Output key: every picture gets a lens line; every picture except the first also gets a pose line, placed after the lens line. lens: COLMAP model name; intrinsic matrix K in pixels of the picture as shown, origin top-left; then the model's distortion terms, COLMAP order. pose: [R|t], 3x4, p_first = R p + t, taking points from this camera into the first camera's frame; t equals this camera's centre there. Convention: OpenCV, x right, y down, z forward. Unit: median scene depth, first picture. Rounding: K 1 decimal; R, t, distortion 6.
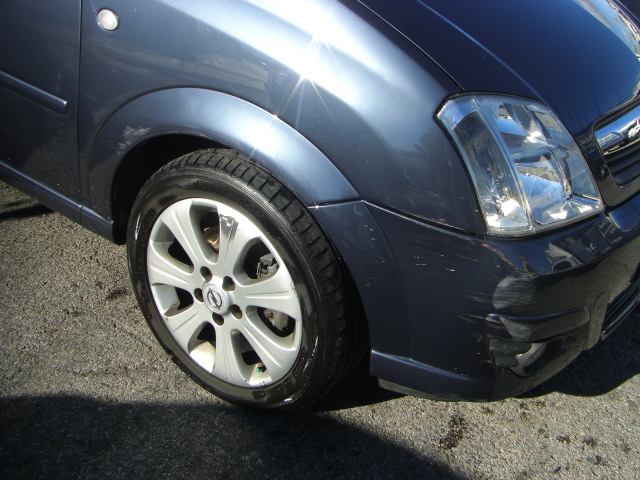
lens RADIAL K [[722.5, 0, 370.8], [0, 722.5, 210.1], [0, 0, 1]] dist [-0.125353, 0.010619]
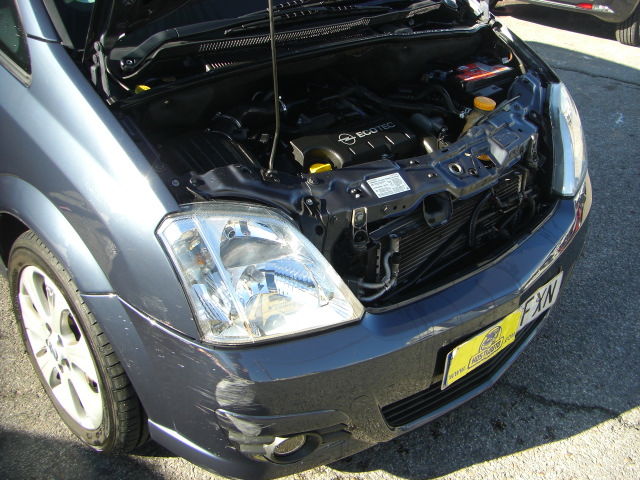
lens RADIAL K [[722.5, 0, 370.8], [0, 722.5, 210.1], [0, 0, 1]] dist [-0.125353, 0.010619]
pose [[0.977626, 0.074006, -0.196905, 0.523785], [-0.070314, 0.997194, 0.025685, -0.180460], [0.198253, -0.011265, 0.980086, -0.010343]]
